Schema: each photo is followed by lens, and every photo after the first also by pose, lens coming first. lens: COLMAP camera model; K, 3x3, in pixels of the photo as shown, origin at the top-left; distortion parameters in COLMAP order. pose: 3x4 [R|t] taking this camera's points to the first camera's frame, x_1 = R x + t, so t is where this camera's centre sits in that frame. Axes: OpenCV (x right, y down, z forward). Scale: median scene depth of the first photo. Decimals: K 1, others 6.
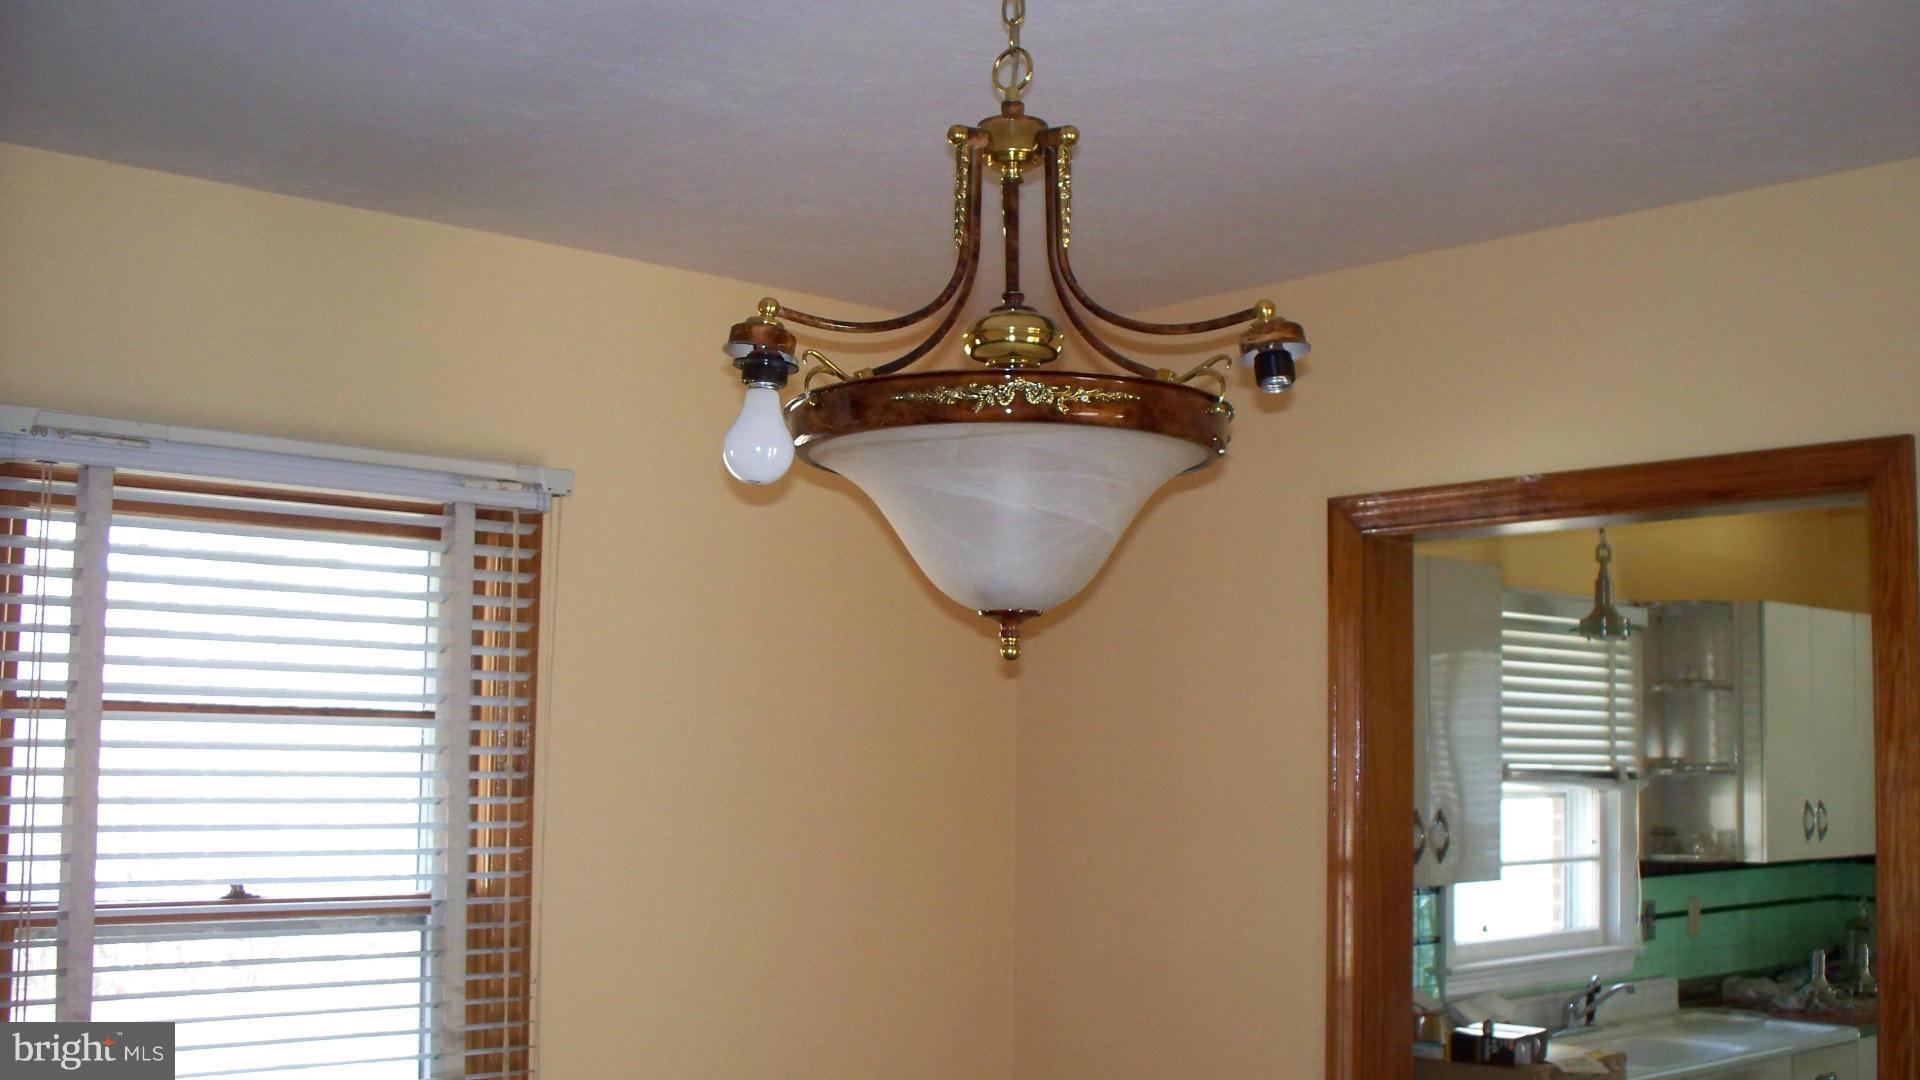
lens RADIAL K [[2038.6, 0, 960.0], [0, 2038.6, 540.0], [0, 0, 1]] dist [-0.325533, 0.506474]
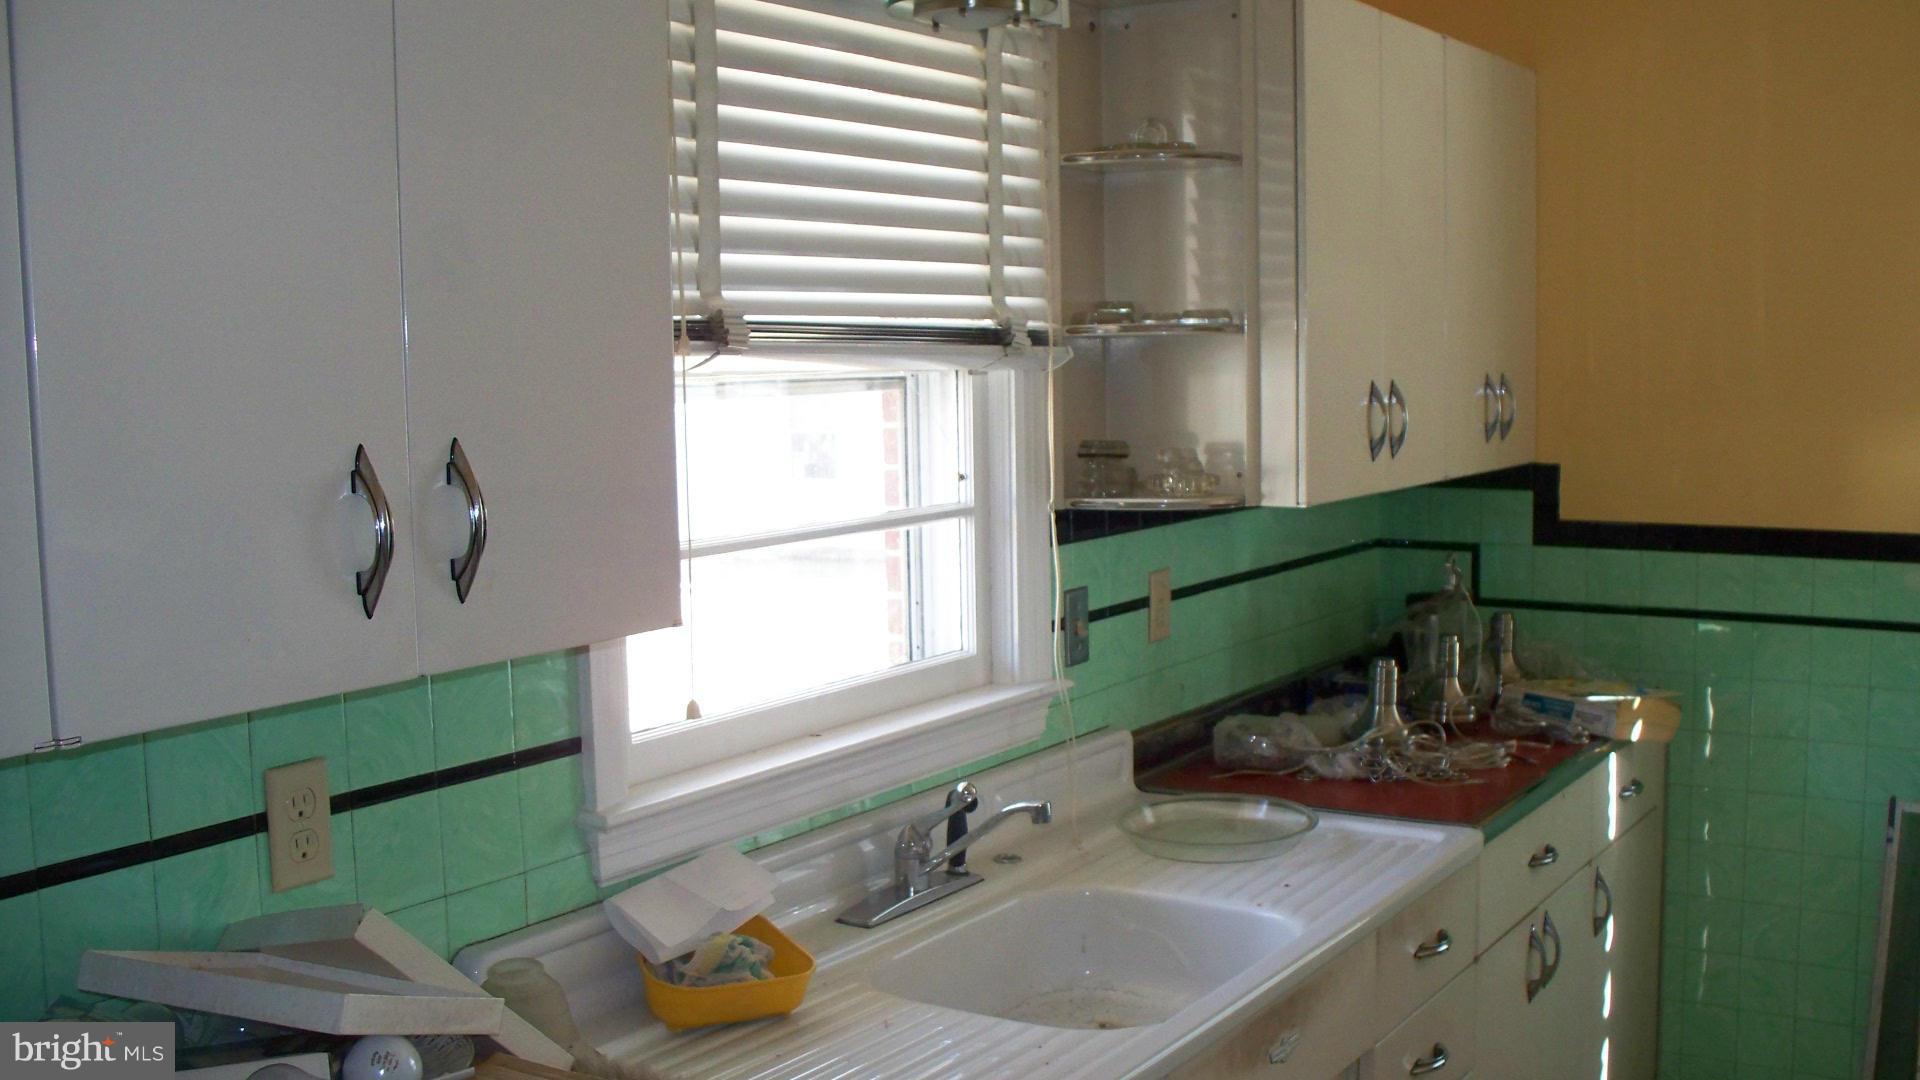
lens RADIAL K [[2047.1, 0, 960.0], [0, 2047.1, 540.0], [0, 0, 1]] dist [-0.005722, -0.001812]
pose [[0.958976, -0.059272, 0.277223, 0.179089], [0.001991, 0.979282, 0.202491, 0.065844], [-0.283482, -0.193632, 0.939225, 0.520005]]
